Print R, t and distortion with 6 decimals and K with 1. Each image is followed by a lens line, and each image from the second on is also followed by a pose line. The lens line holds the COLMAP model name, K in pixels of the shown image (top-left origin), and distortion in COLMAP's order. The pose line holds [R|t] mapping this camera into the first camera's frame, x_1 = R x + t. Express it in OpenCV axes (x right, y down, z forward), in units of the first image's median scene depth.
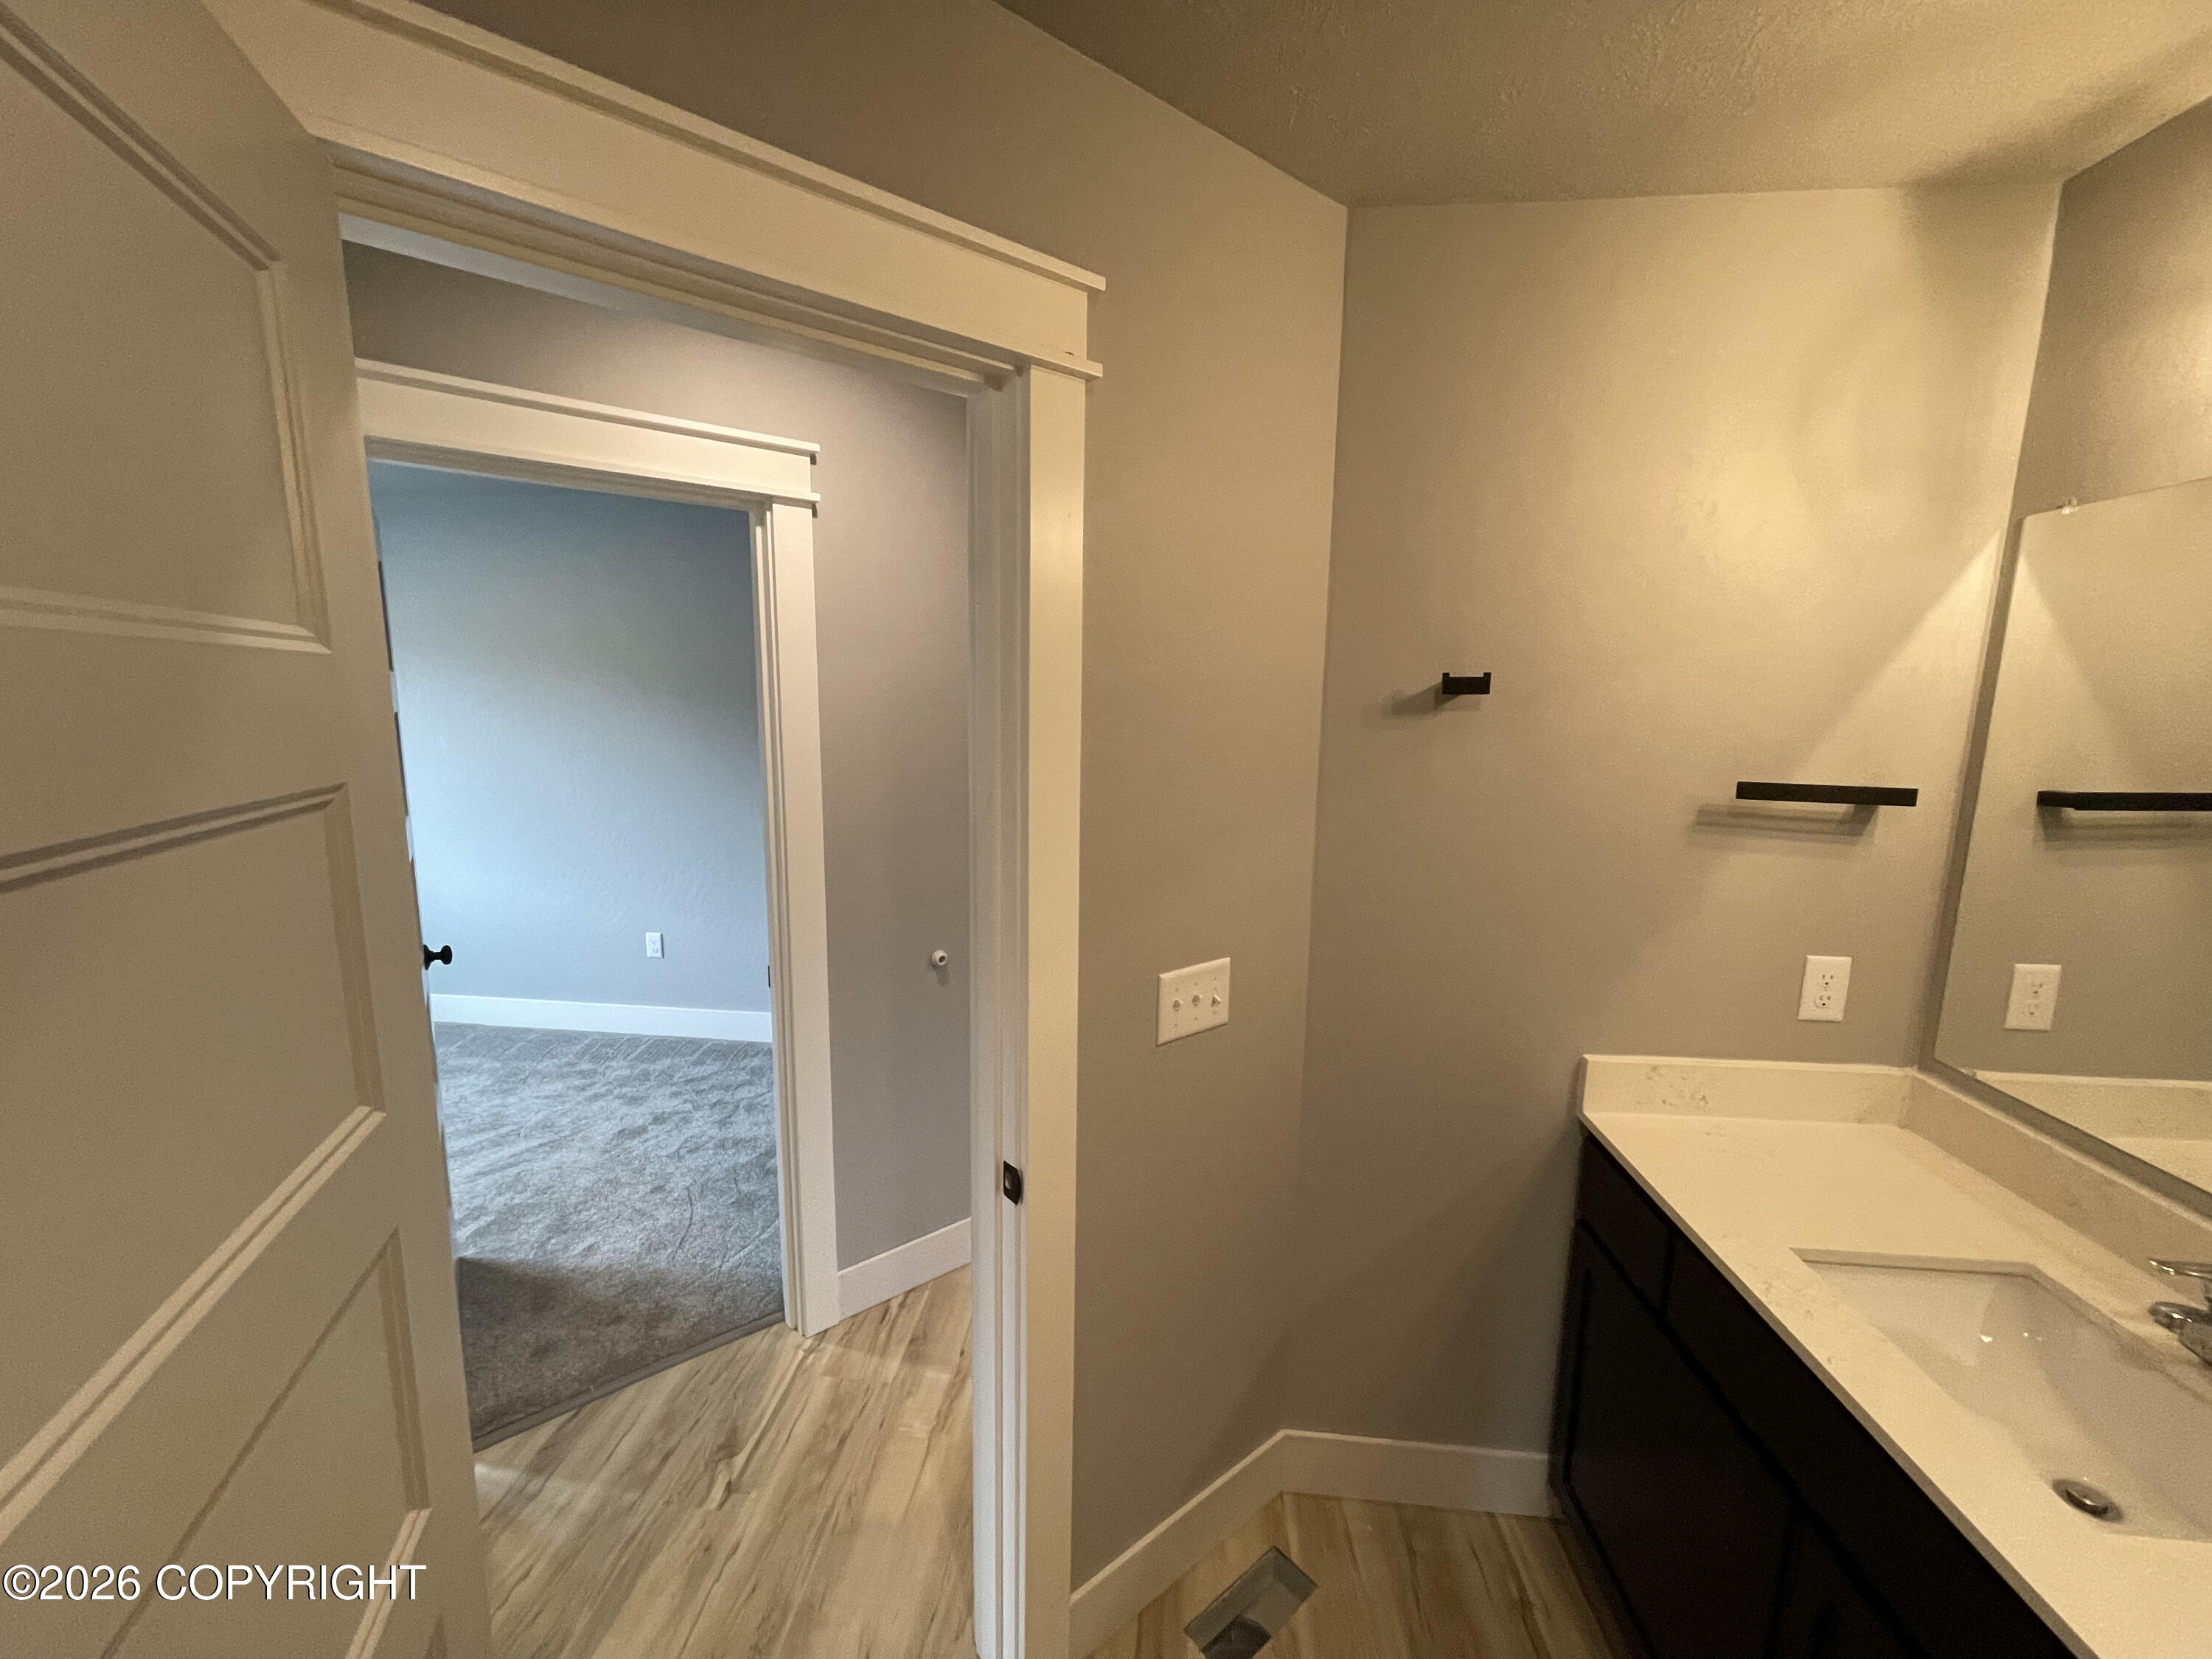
lens RADIAL K [[898.4, 0, 1095.1], [0, 898.4, 834.6], [0, 0, 1]] dist [0.000634, 0.000825]
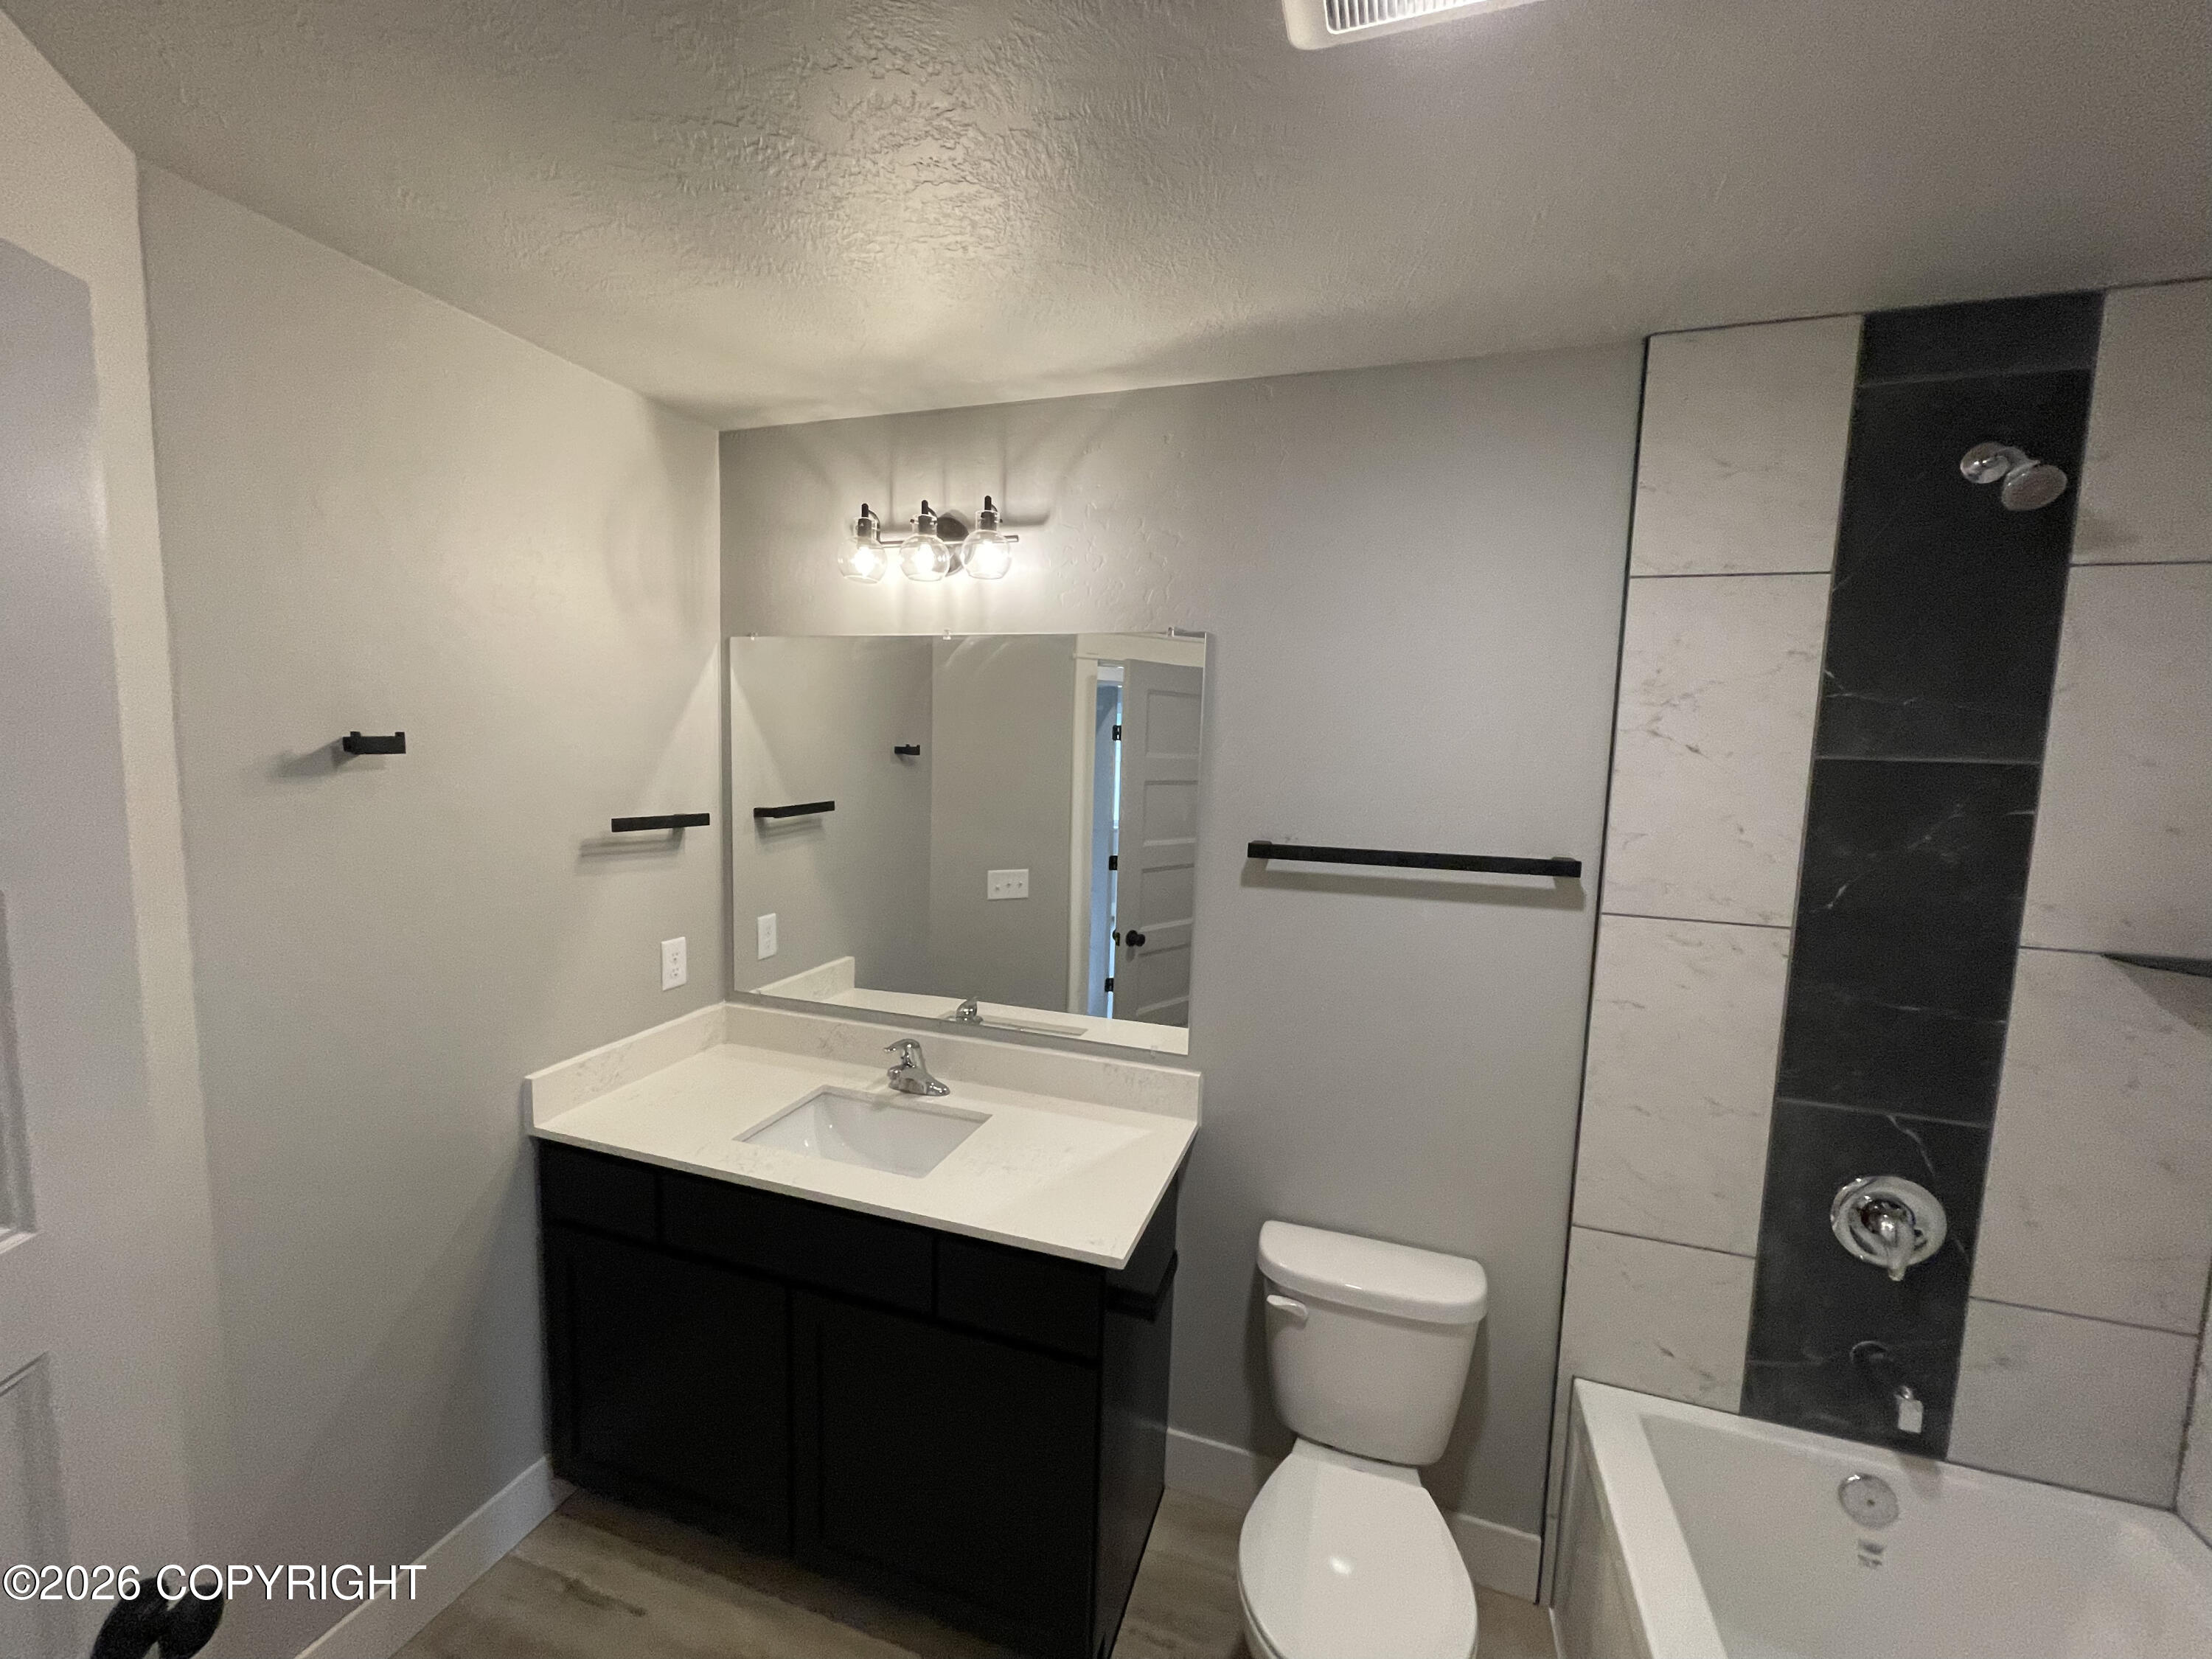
lens RADIAL K [[898.4, 0, 1095.1], [0, 898.4, 834.6], [0, 0, 1]] dist [0.000634, 0.000825]
pose [[0.228439, -0.105472, 0.967828, -0.353858], [0.124141, 0.989155, 0.078495, -0.051147], [-0.965611, 0.102216, 0.239055, 0.039393]]
